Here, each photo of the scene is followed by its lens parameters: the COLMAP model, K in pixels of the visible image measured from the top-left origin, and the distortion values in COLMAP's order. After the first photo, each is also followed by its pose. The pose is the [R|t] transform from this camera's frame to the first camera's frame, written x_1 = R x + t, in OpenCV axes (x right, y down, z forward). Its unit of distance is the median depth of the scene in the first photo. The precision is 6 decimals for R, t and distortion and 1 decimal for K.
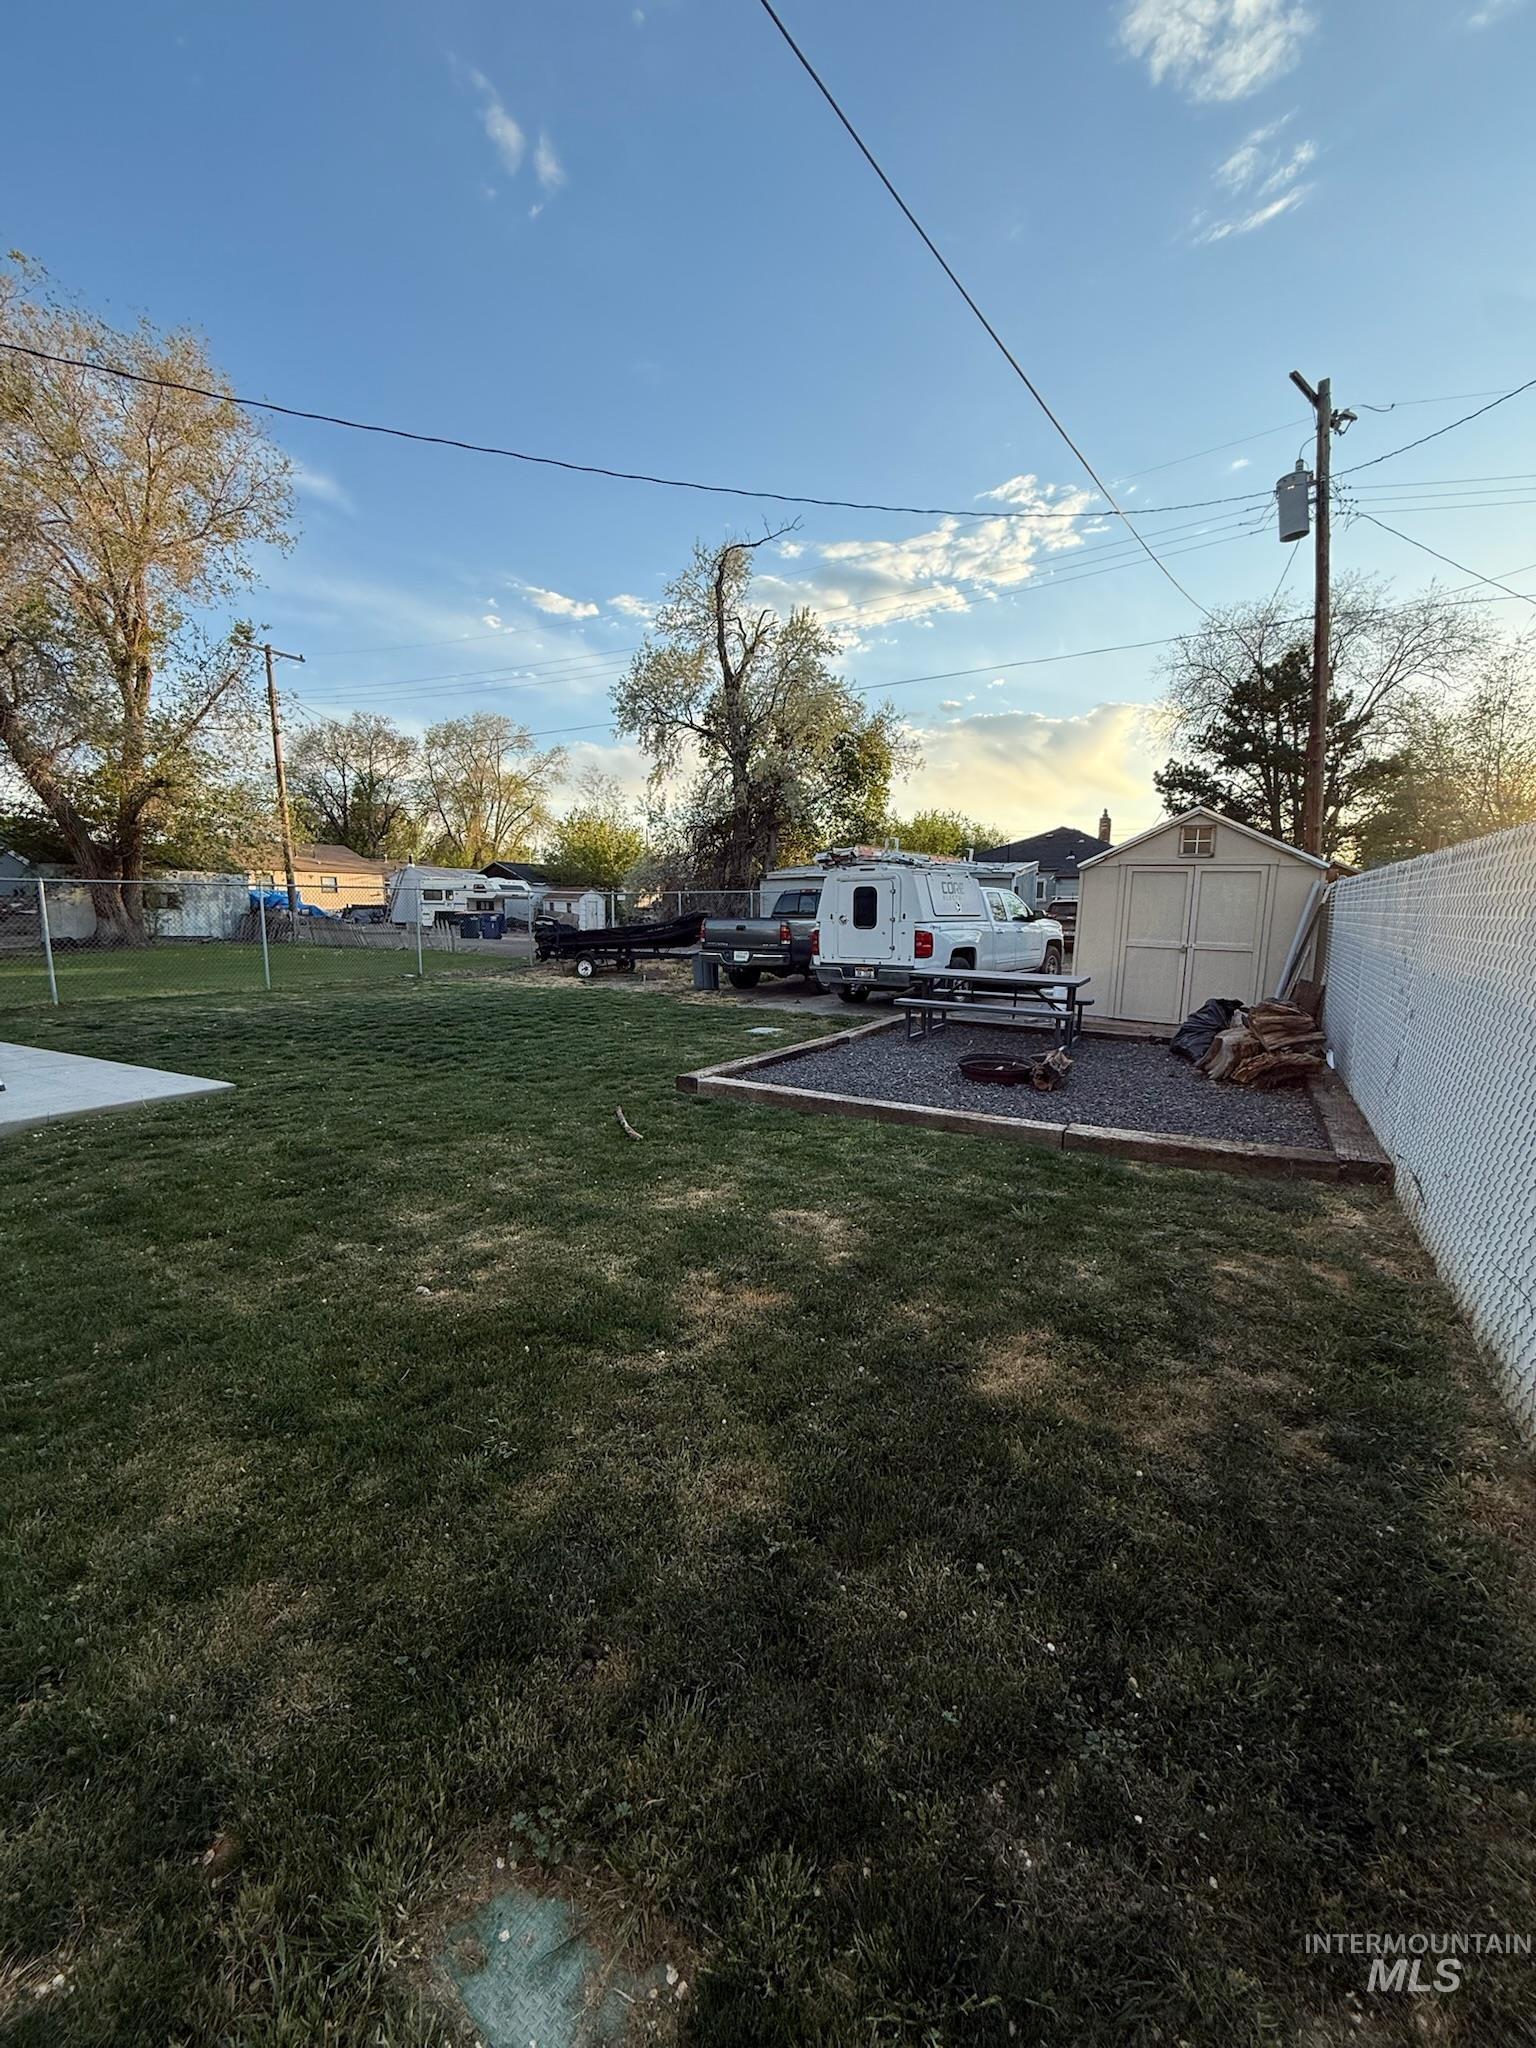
lens RADIAL K [[816.9, 0, 768.0], [0, 816.9, 1024.0], [0, 0, 1]] dist [0.000342, 0.000005]
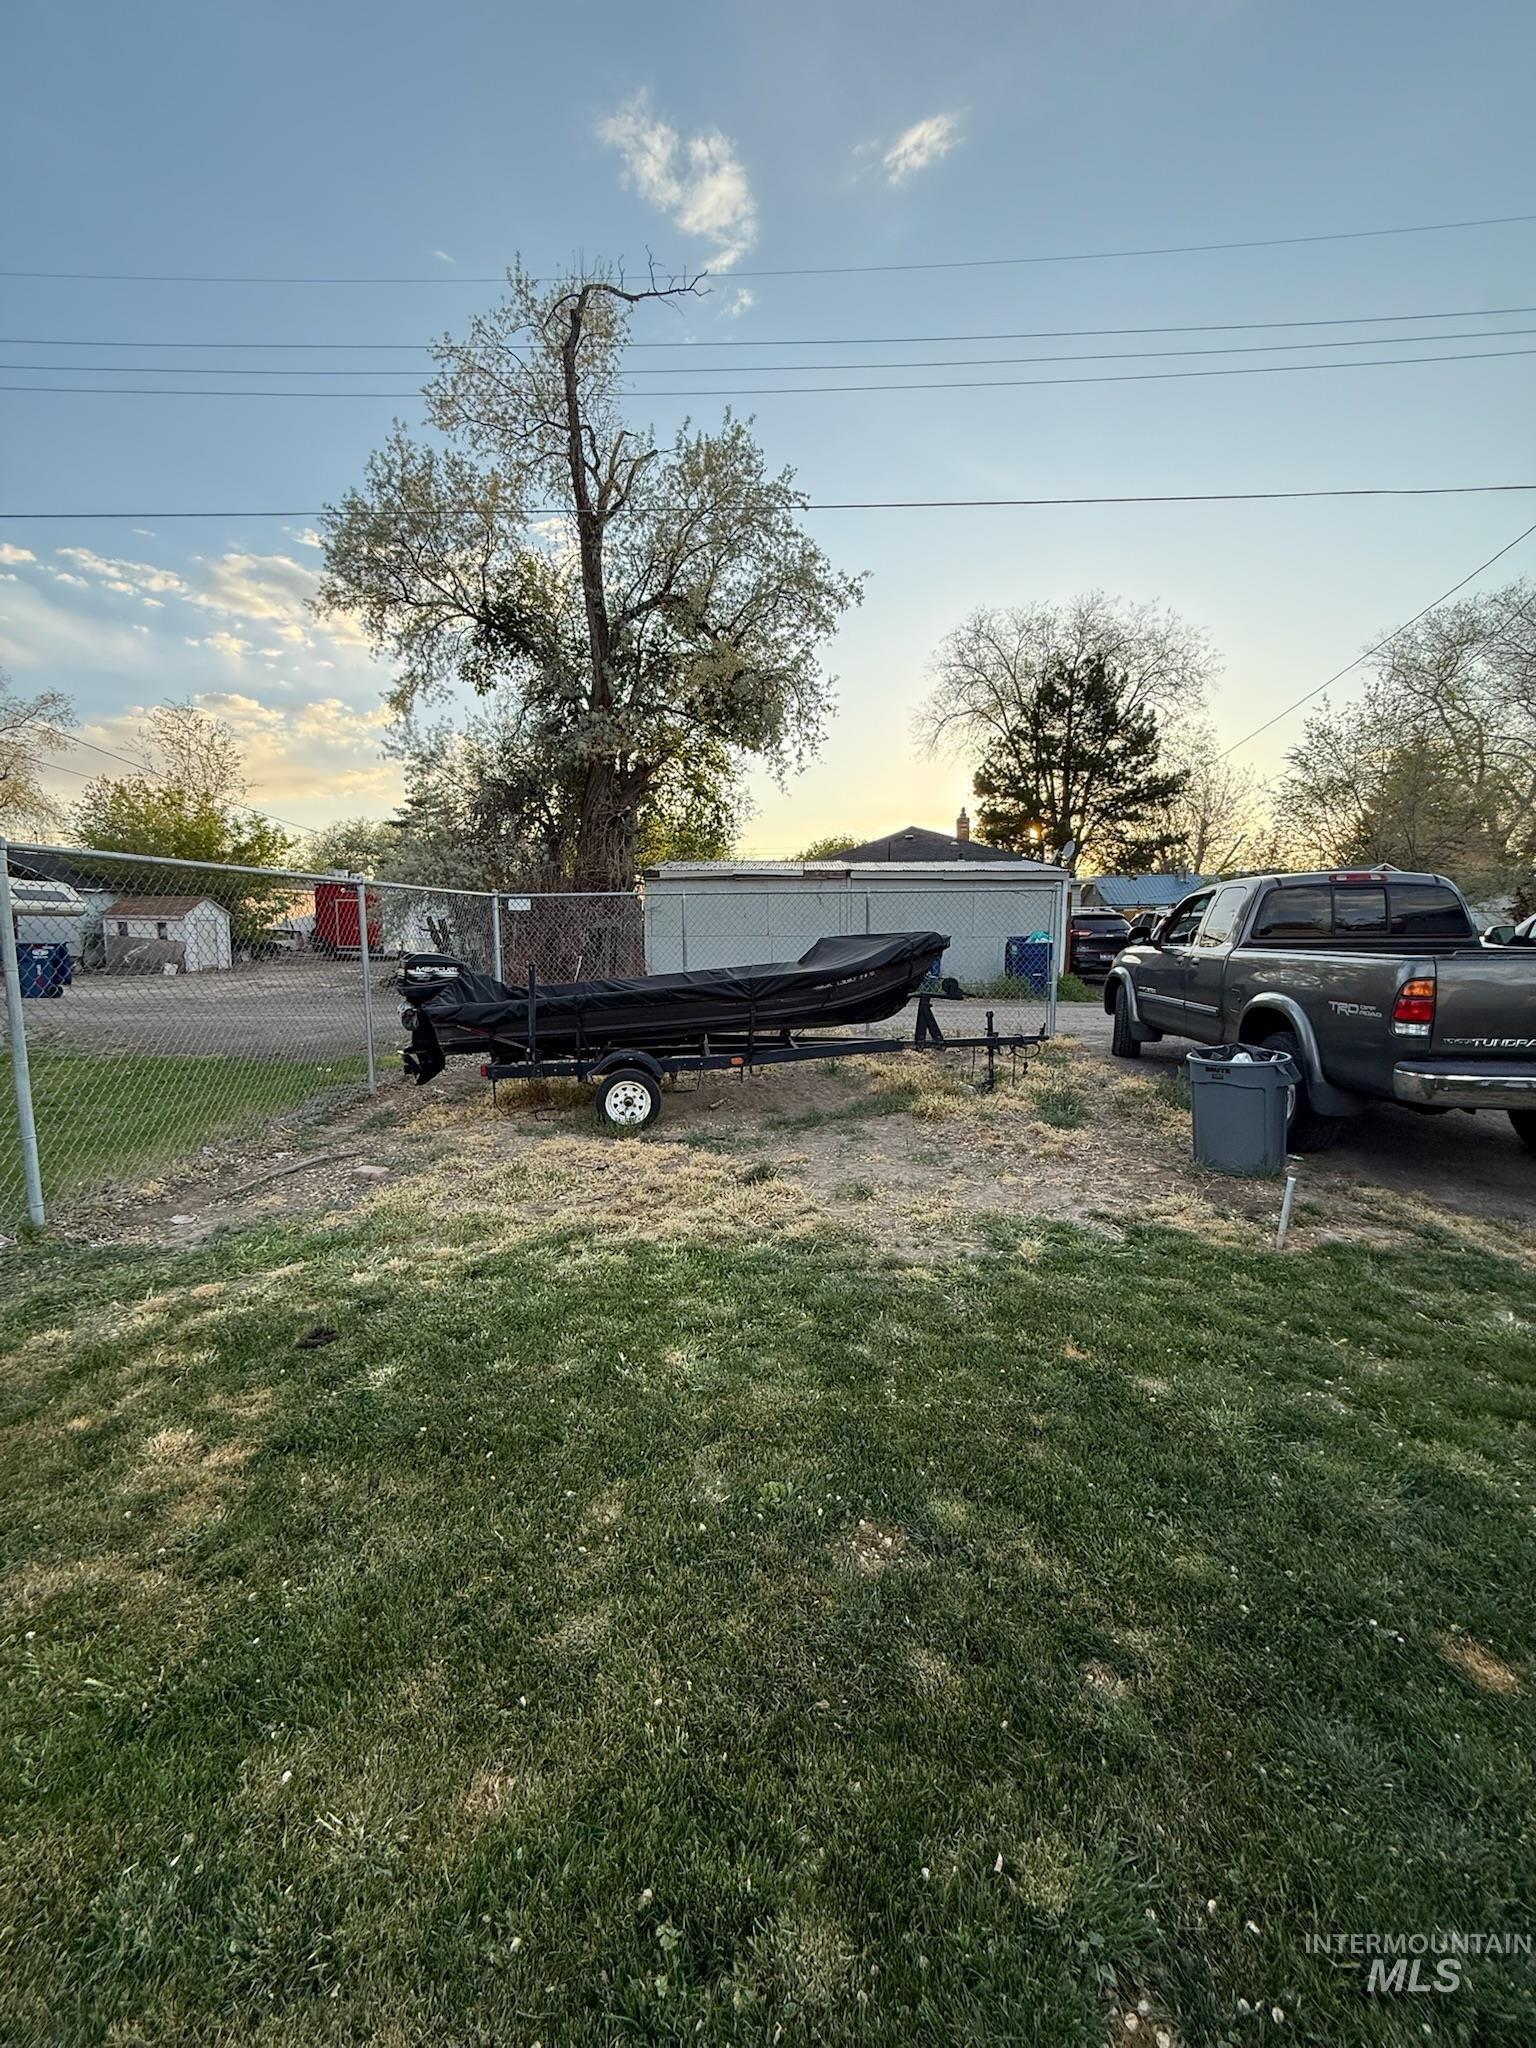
lens RADIAL K [[827.4, 0, 768.0], [0, 827.4, 1024.0], [0, 0, 1]] dist [-0.000943, -0.000080]
pose [[0.883949, -0.060493, 0.463654, -0.145152], [0.072748, 0.997313, -0.008573, -0.040934], [-0.461890, 0.041308, 0.885975, 0.290845]]
